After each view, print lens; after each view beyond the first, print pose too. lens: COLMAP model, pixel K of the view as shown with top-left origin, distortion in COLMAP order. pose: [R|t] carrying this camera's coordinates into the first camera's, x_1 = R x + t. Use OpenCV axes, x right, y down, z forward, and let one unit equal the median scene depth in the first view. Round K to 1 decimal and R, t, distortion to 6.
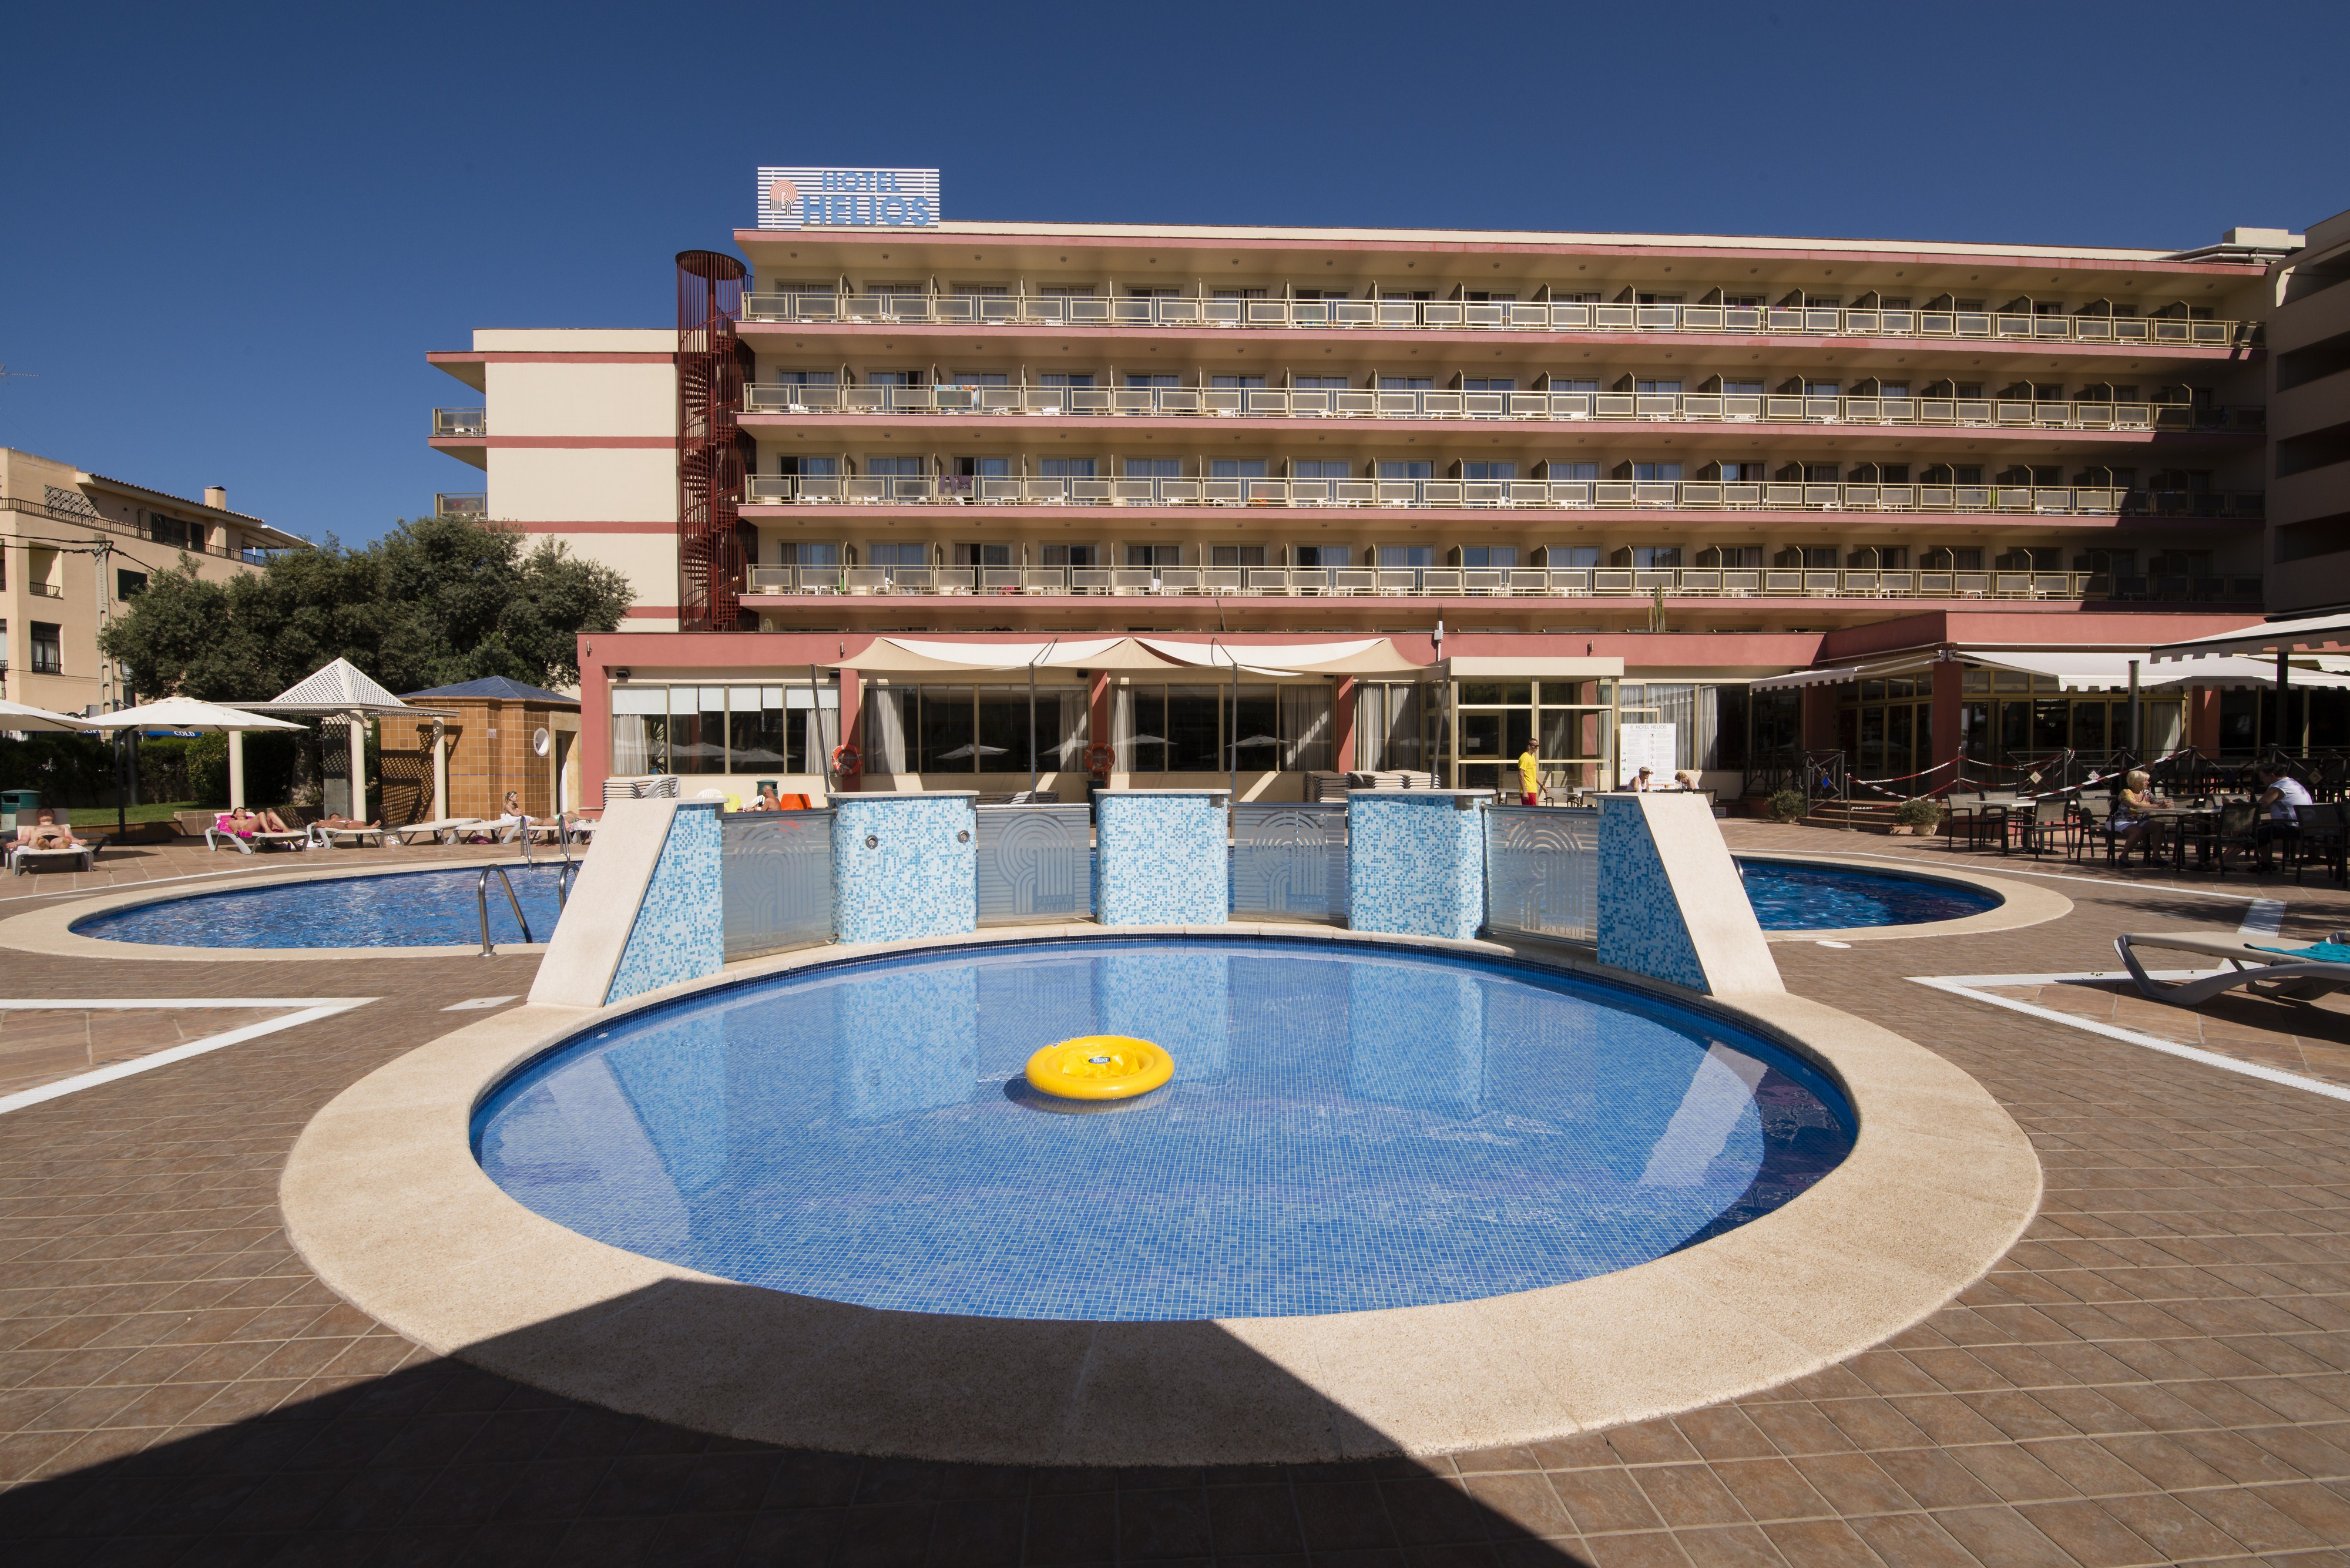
lens RADIAL K [[1046.5, 0, 1175.0], [0, 1046.5, 784.0], [0, 0, 1]] dist [0.001413, -0.009787]
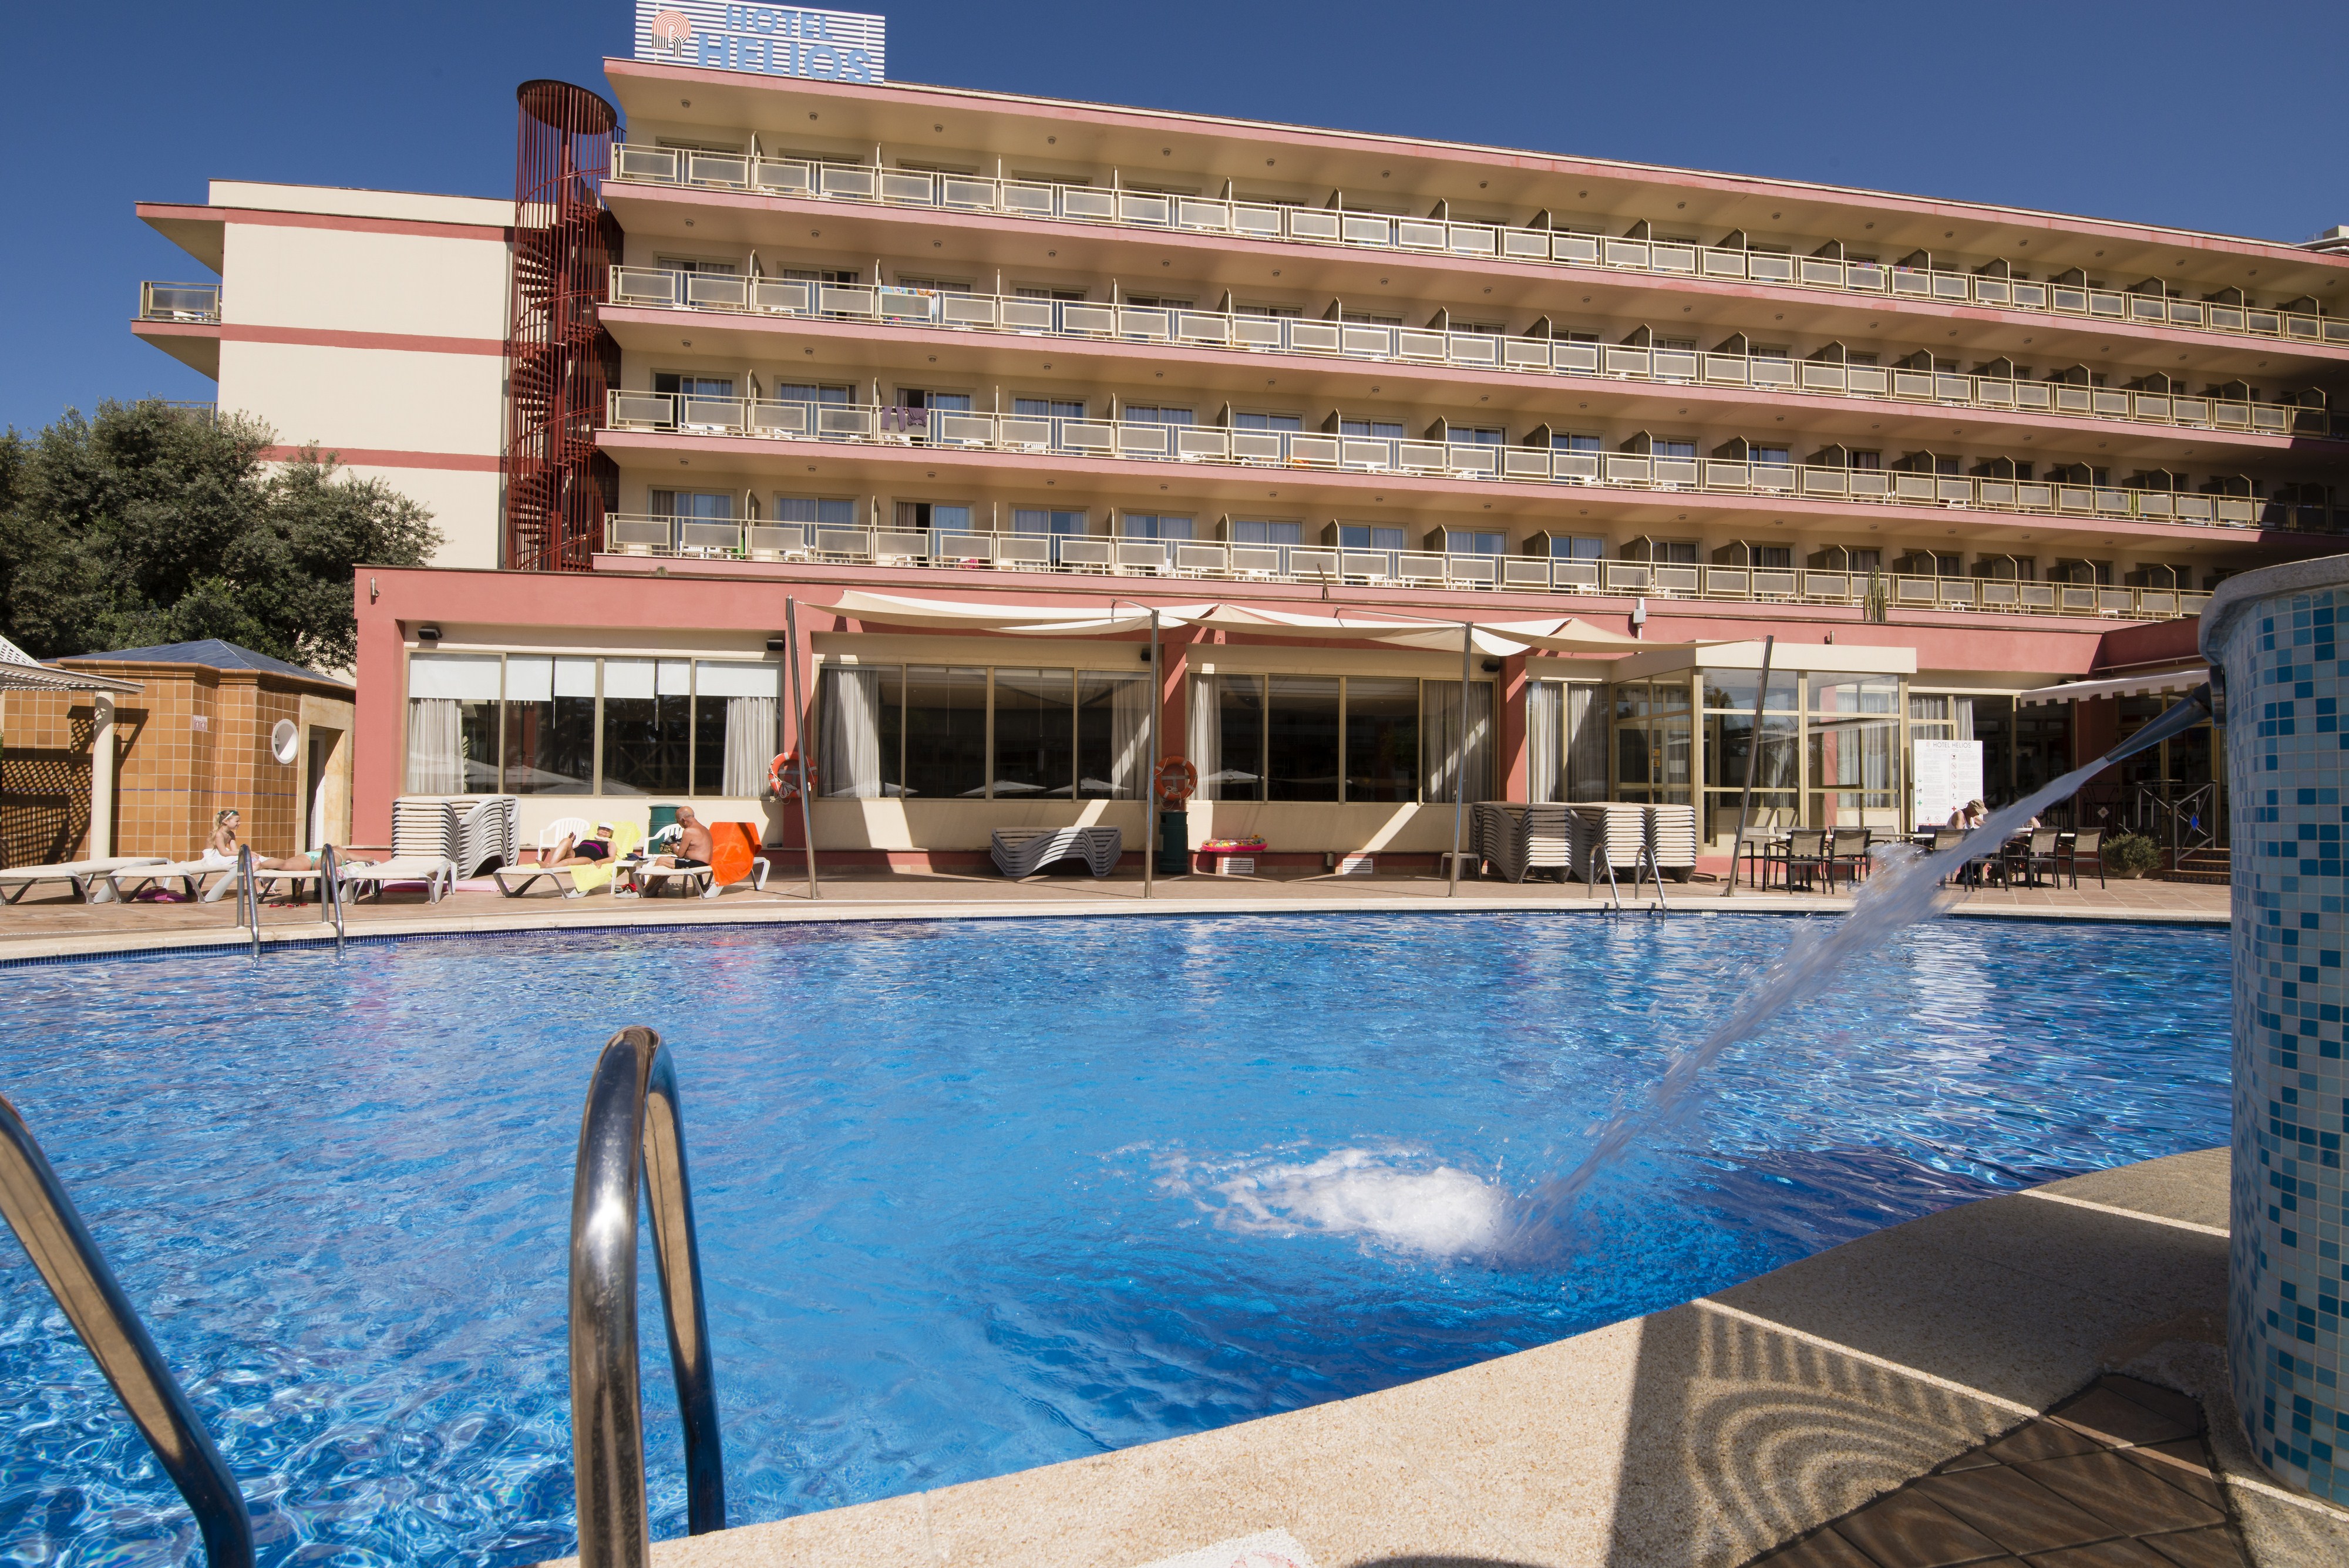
lens RADIAL K [[1150.1, 0, 1174.5], [0, 1150.1, 784.0], [0, 0, 1]] dist [-0.002237, -0.009076]
pose [[0.992731, 0.014450, 0.119484, -0.142253], [-0.008402, 0.998665, -0.050970, 0.014350], [-0.120061, 0.049596, 0.991527, 0.231031]]
